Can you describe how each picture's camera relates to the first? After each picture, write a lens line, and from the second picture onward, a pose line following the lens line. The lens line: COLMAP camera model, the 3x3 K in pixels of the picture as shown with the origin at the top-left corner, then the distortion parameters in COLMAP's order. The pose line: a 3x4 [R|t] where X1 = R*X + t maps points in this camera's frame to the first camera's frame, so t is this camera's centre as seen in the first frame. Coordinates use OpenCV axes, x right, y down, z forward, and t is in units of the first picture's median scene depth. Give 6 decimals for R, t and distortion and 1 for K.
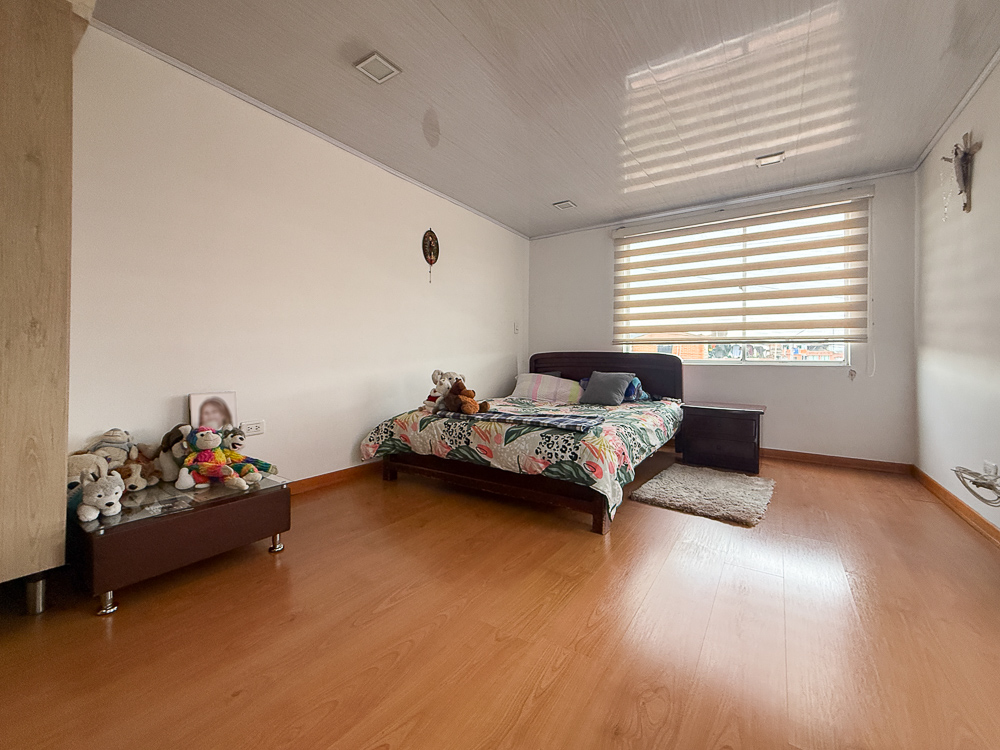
lens RADIAL K [[407.5, 0, 486.6], [0, 407.5, 354.3], [0, 0, 1]] dist [0.004805, -0.000680]
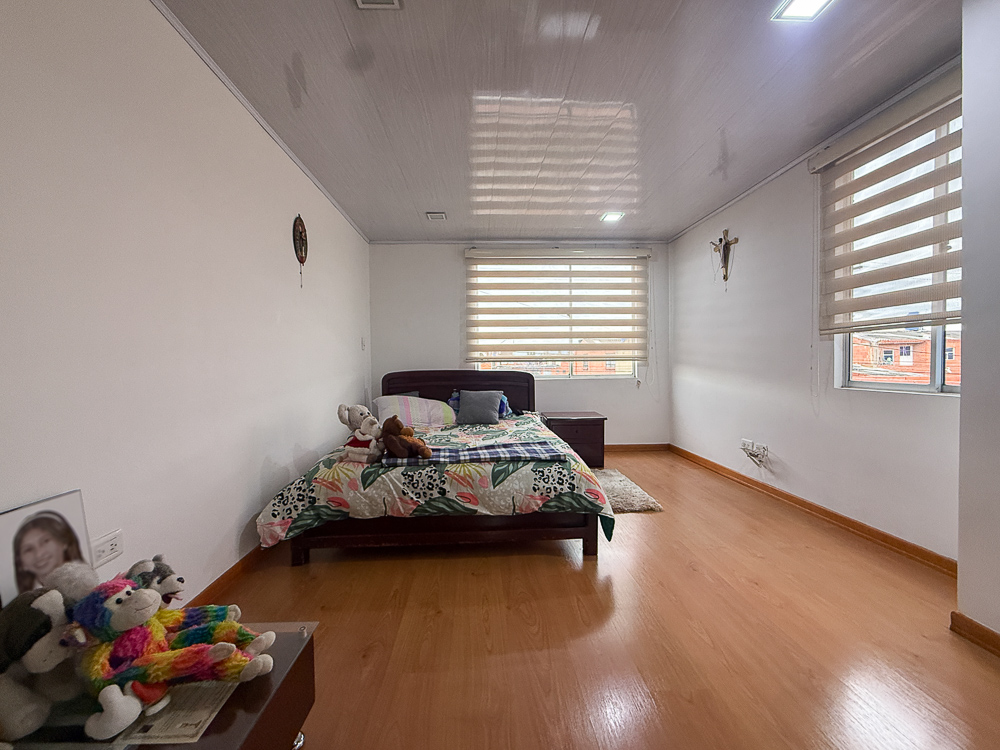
lens RADIAL K [[407.5, 0, 496.4], [0, 407.5, 376.4], [0, 0, 1]] dist [0.004805, -0.000680]
pose [[0.800630, -0.034412, 0.598171, -0.394604], [0.011053, 0.999028, 0.042679, -0.050892], [-0.599058, -0.027559, 0.800232, 0.229378]]
